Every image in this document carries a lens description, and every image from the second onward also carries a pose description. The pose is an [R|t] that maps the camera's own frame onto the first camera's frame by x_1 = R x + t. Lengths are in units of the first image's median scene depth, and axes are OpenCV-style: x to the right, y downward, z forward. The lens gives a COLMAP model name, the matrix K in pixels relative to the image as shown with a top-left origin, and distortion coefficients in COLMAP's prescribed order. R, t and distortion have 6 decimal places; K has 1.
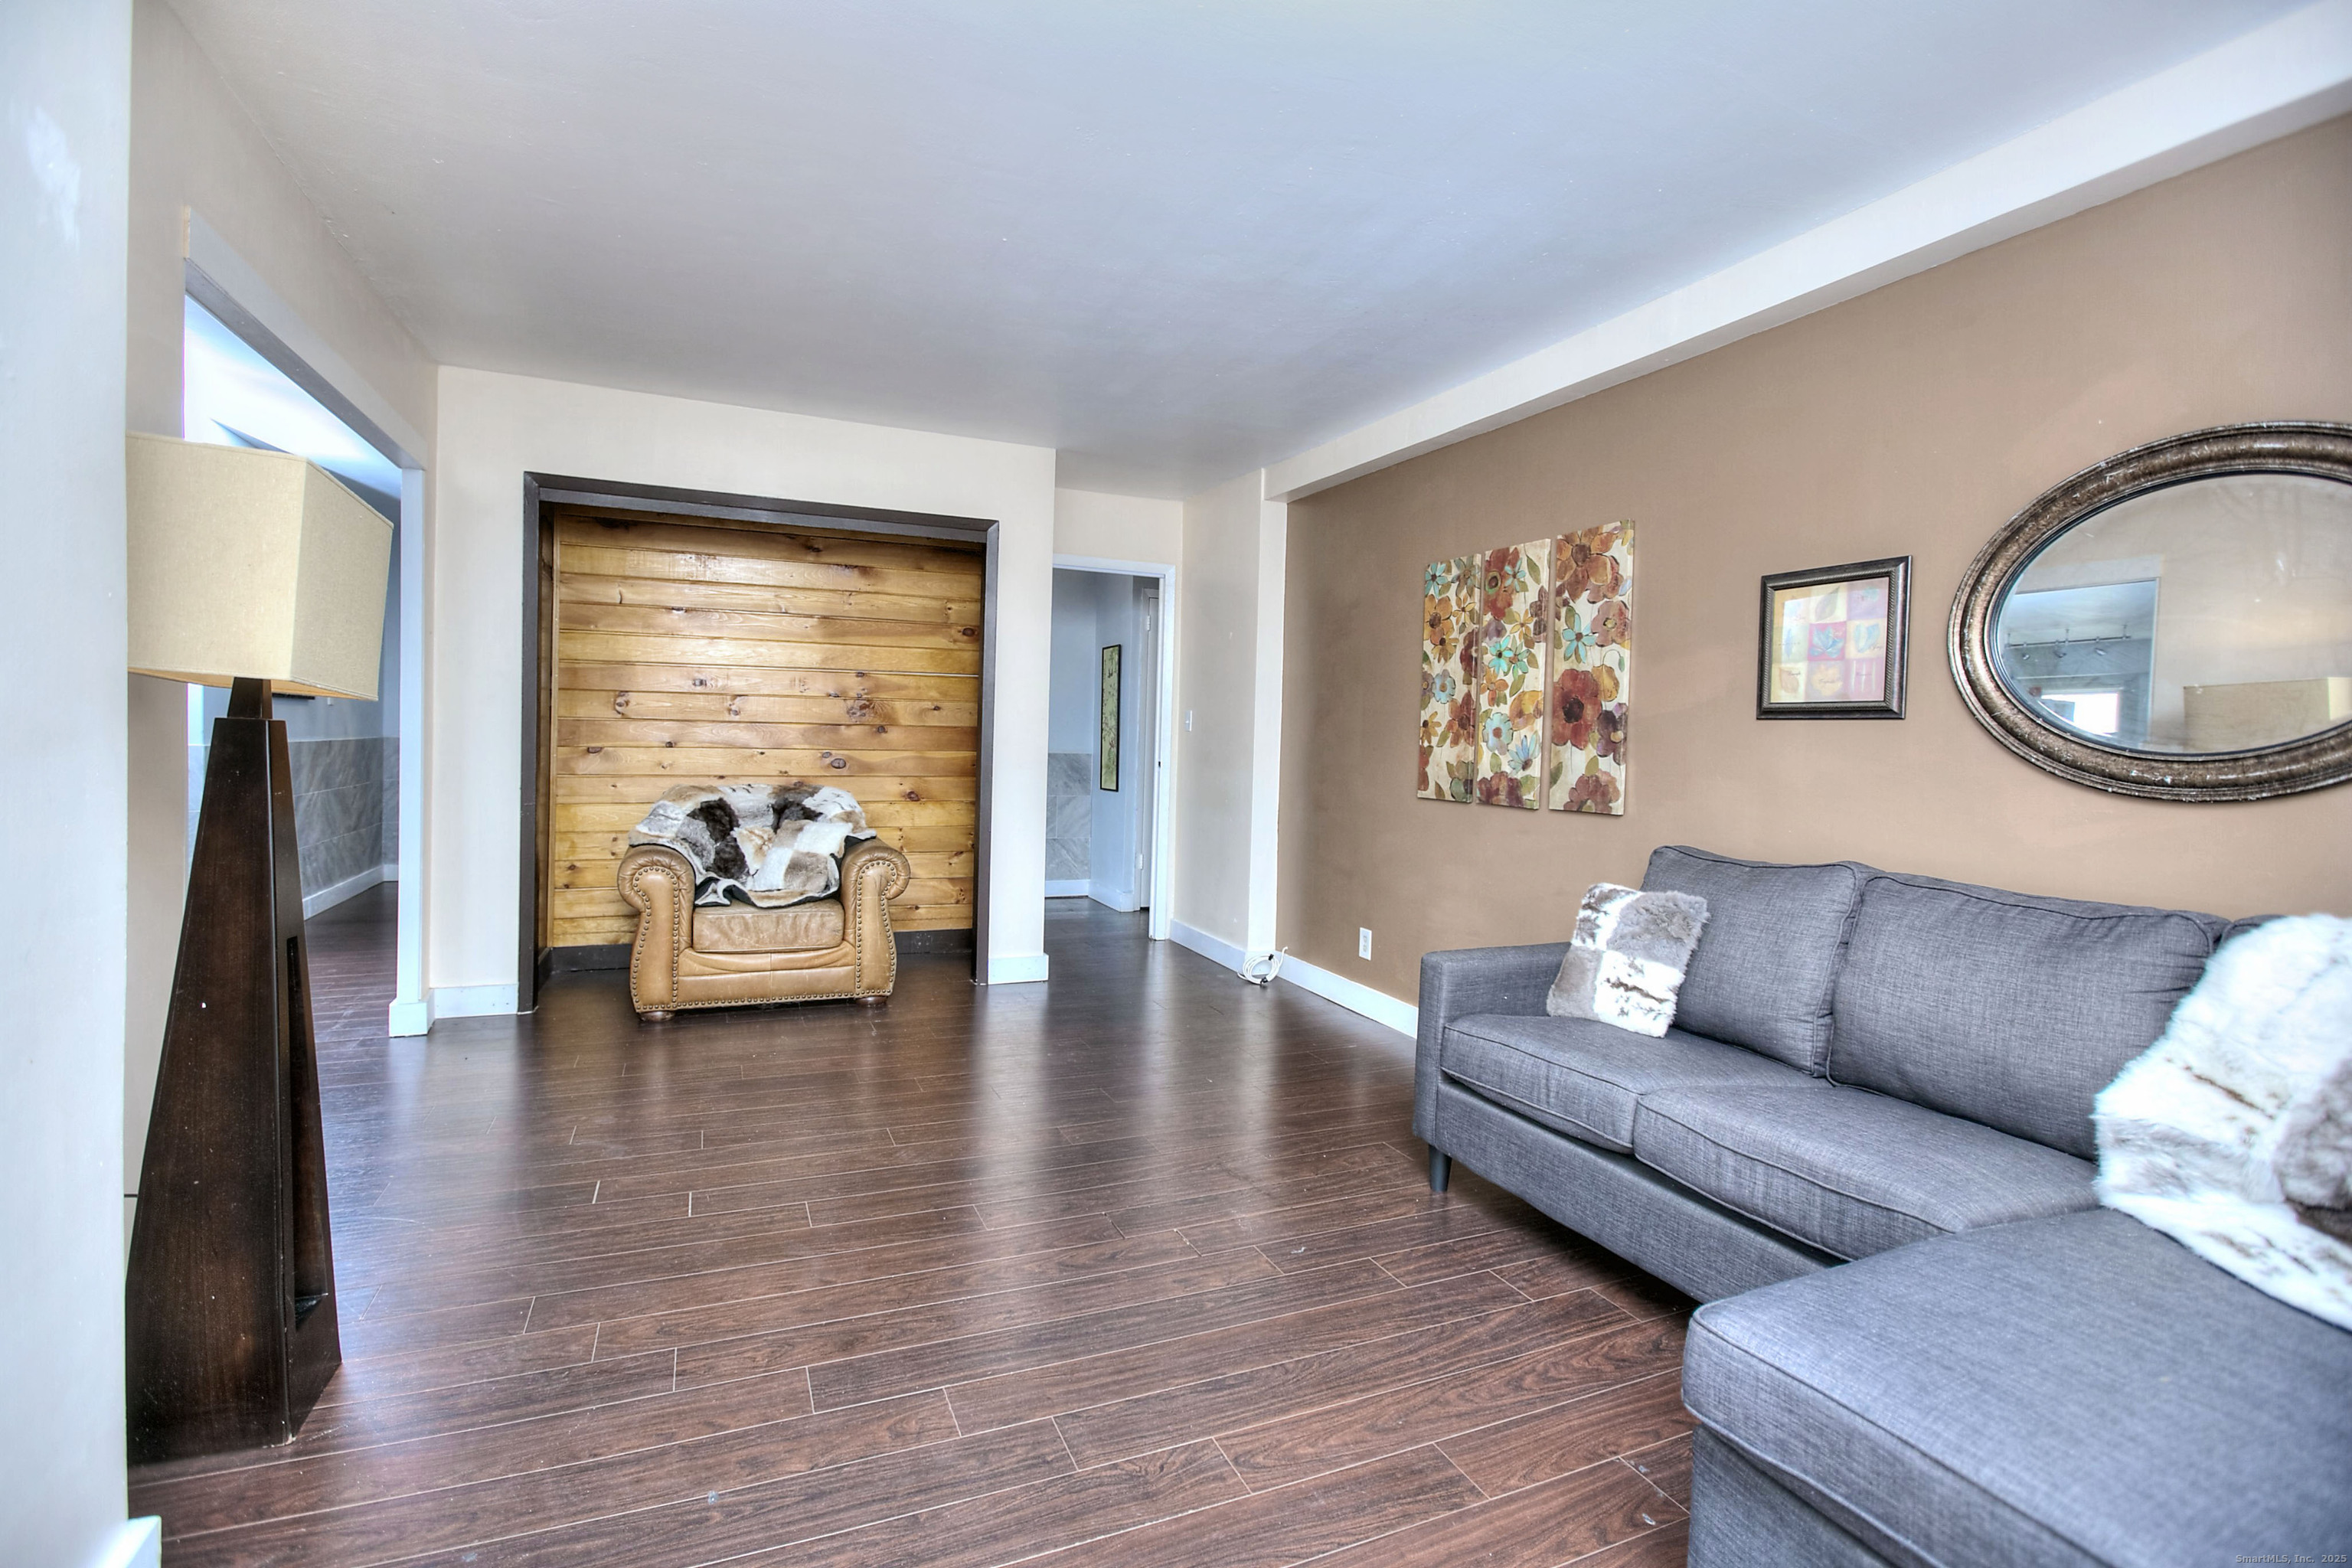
lens RADIAL K [[1094.1, 0, 1176.2], [0, 1094.1, 771.2], [0, 0, 1]] dist [-0.052016, 0.016110]
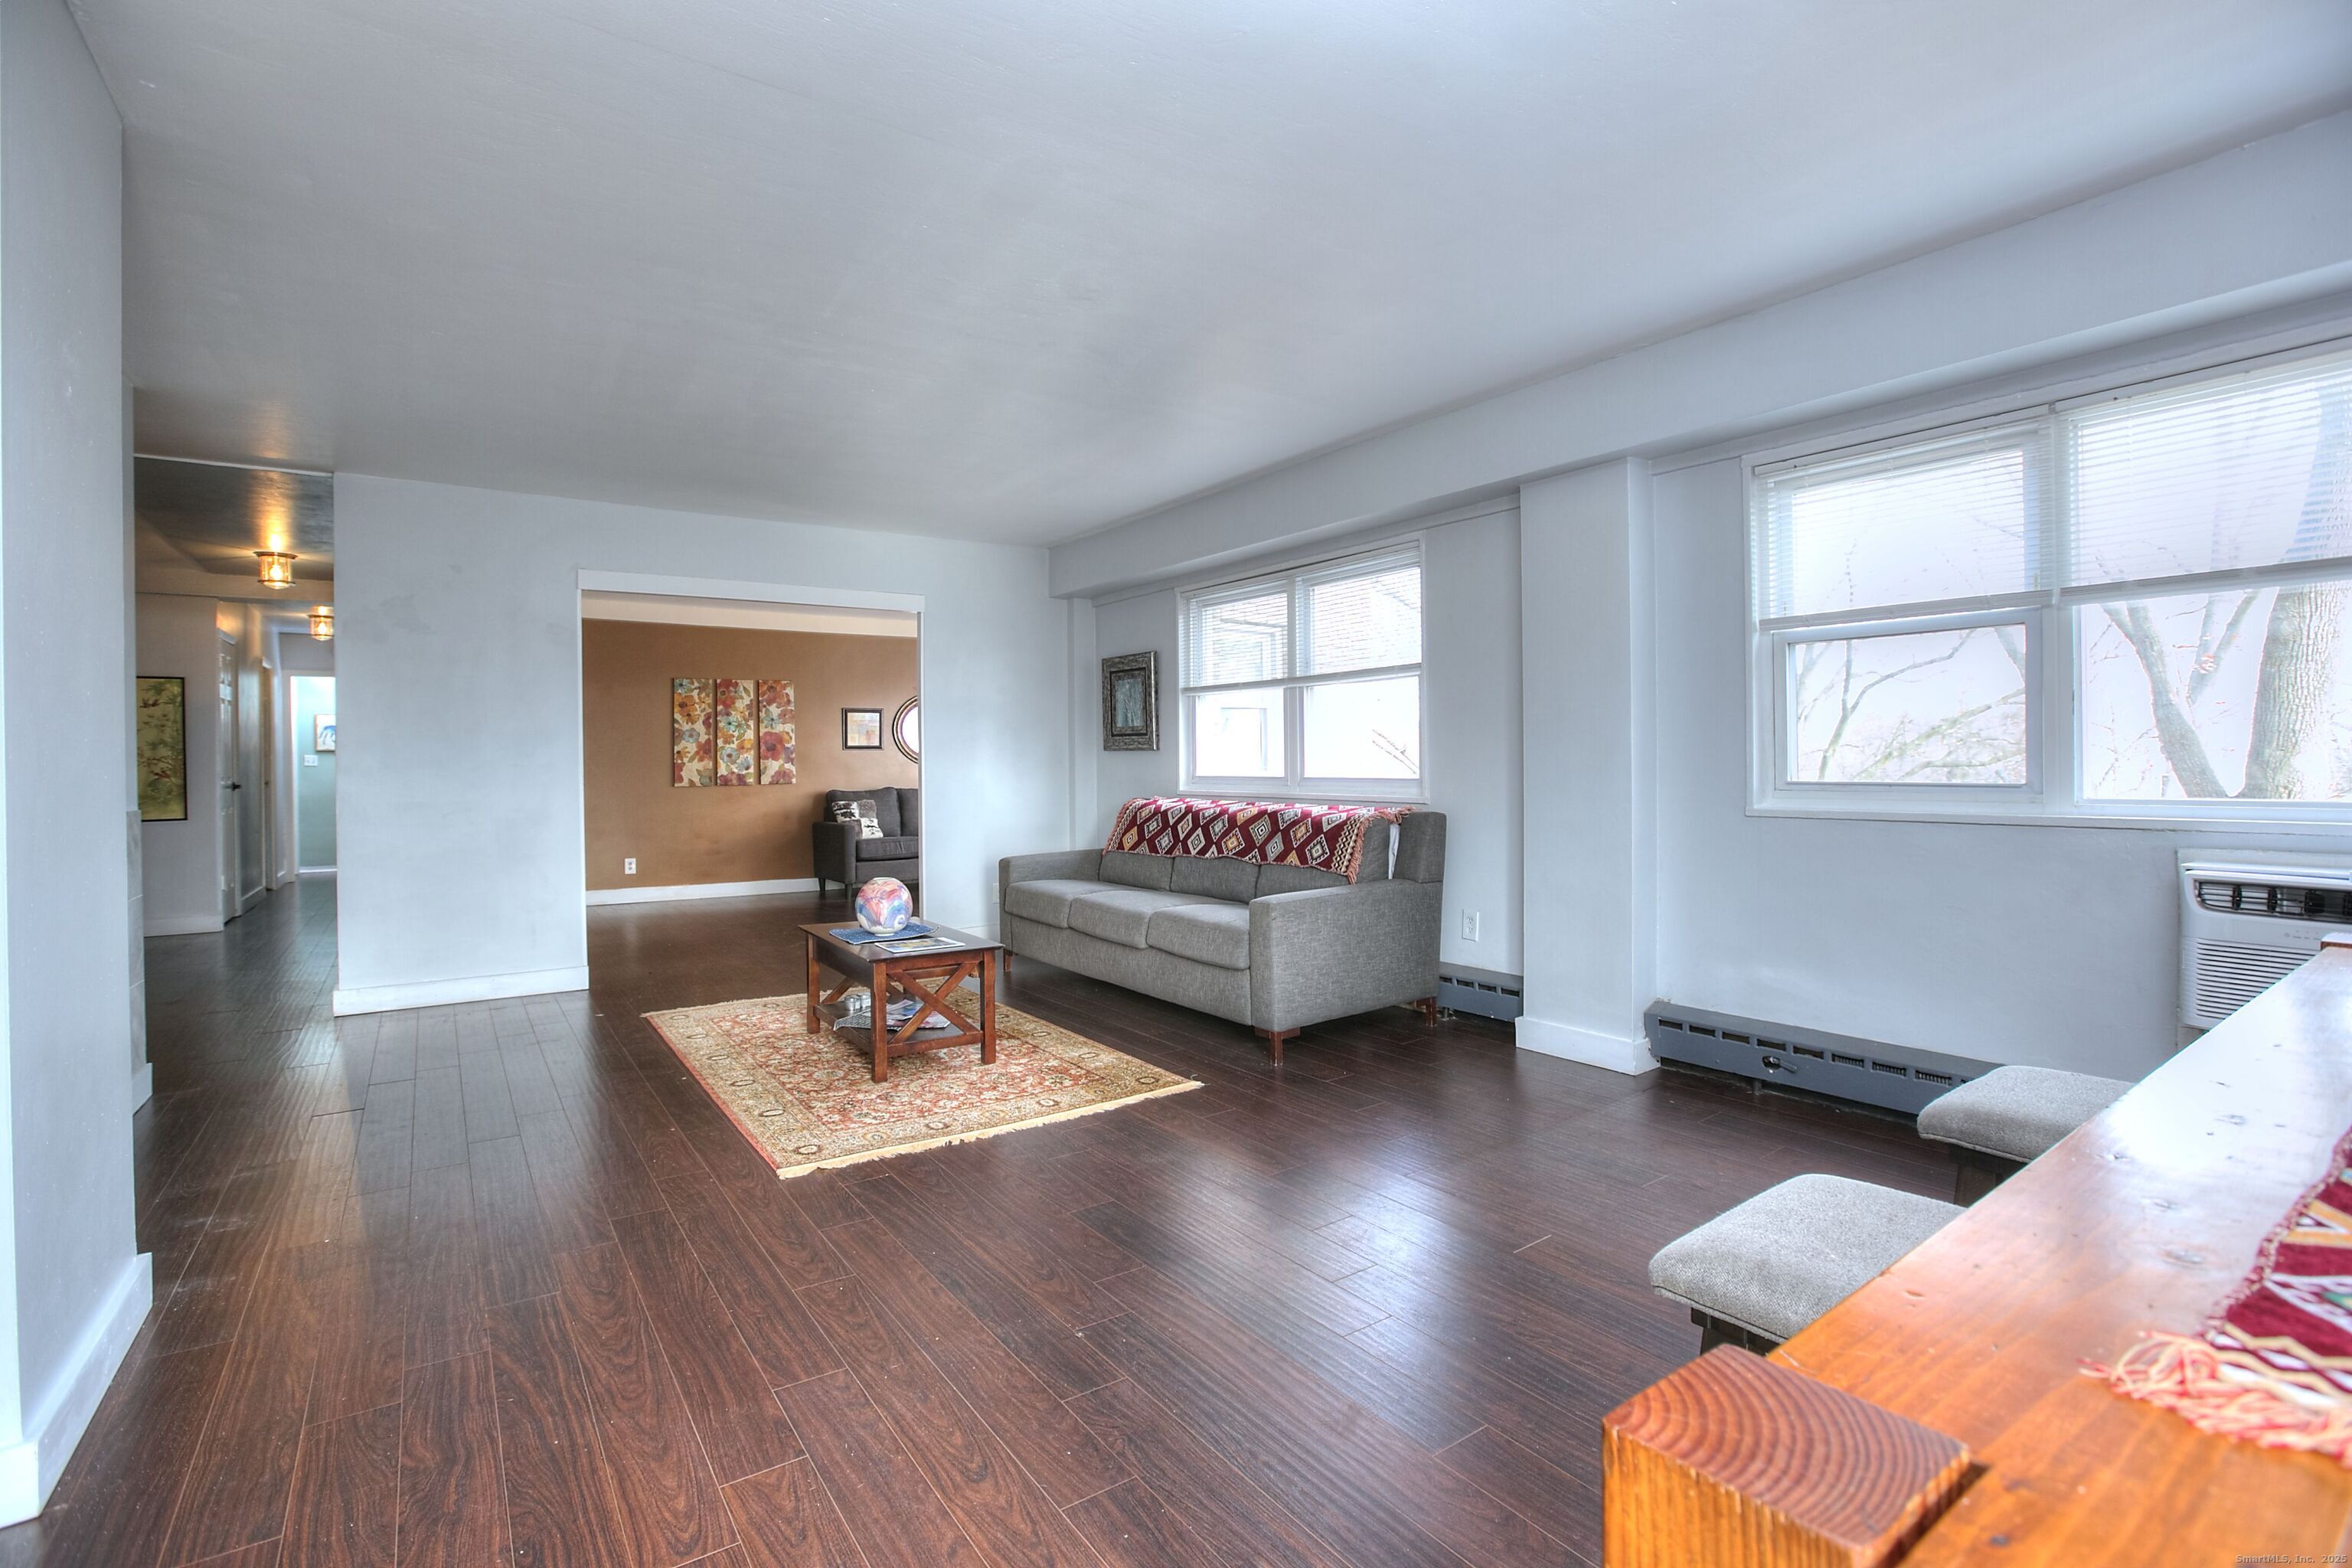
lens RADIAL K [[1094.1, 0, 1169.4], [0, 1094.1, 774.0], [0, 0, 1]] dist [-0.052016, 0.016110]
pose [[-0.190907, -0.030959, 0.981120, -2.252690], [0.039832, 0.998435, 0.039256, -0.050450], [-0.980800, 0.046574, -0.189375, 0.501661]]
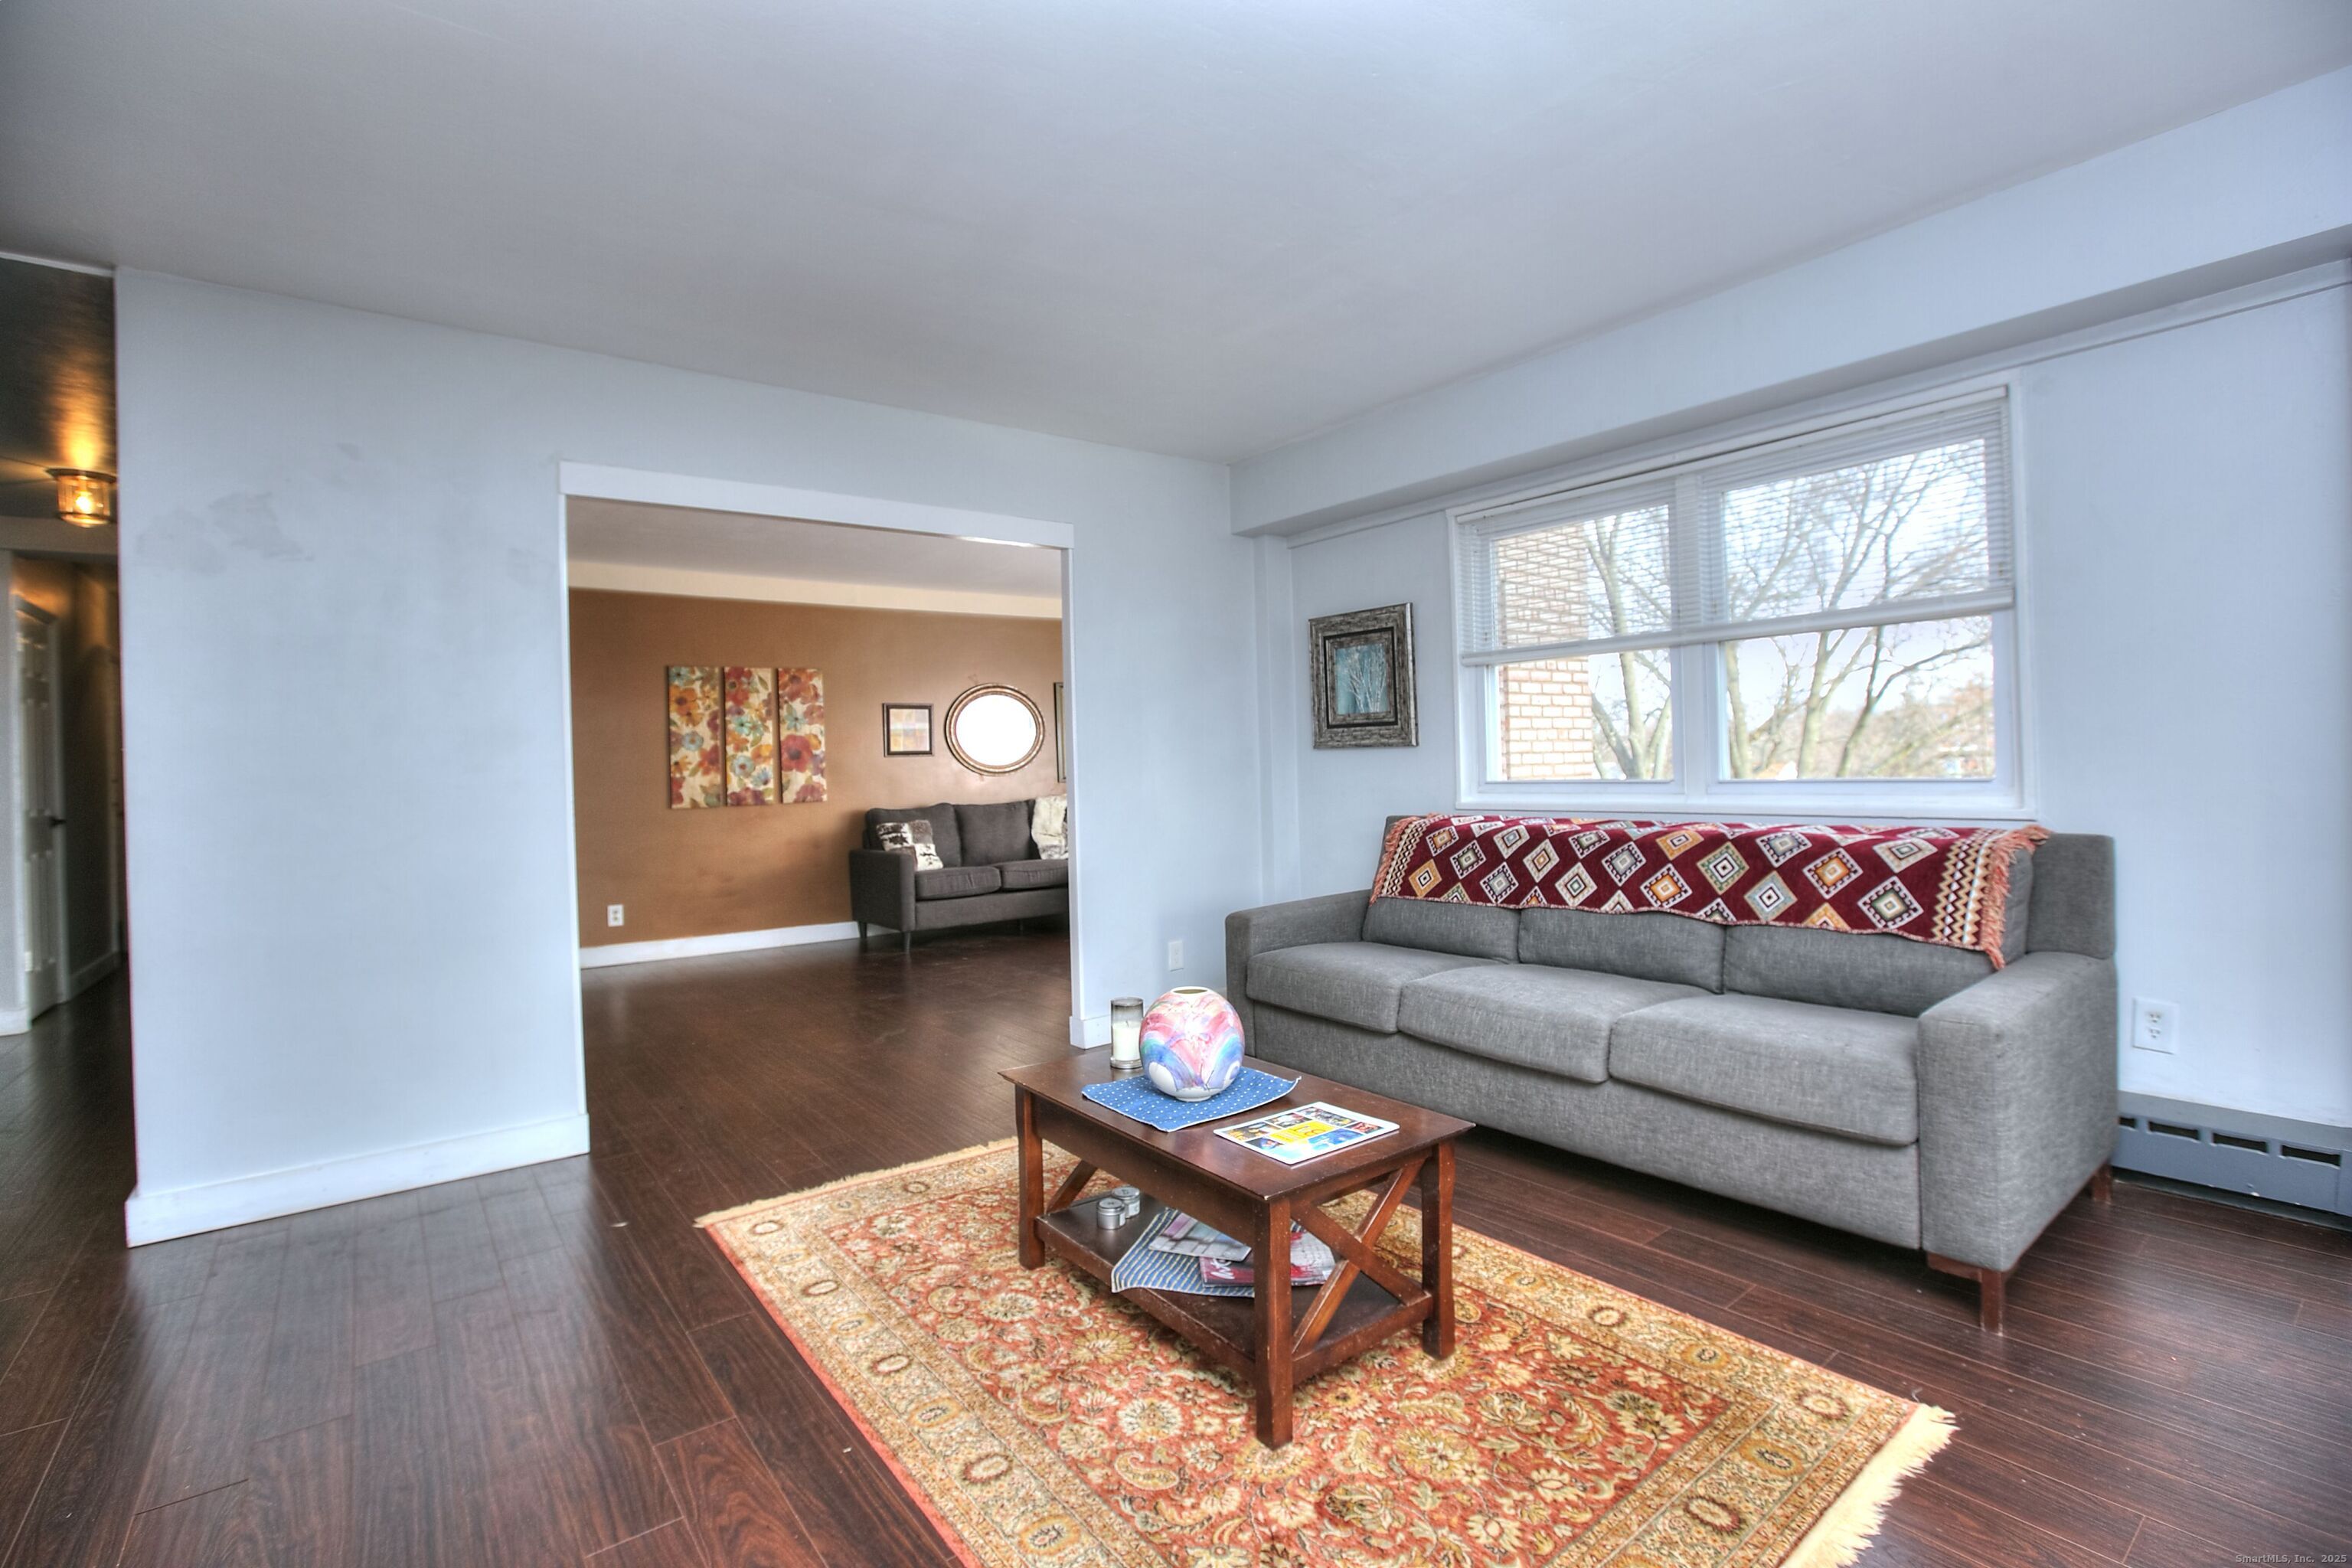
lens RADIAL K [[1094.1, 0, 1176.1], [0, 1094.1, 772.7], [0, 0, 1]] dist [-0.052016, 0.016110]
pose [[-0.234979, -0.020771, 0.971779, -1.674111], [0.057238, 0.997741, 0.035166, -0.047972], [-0.970314, 0.063886, -0.233259, 0.716466]]
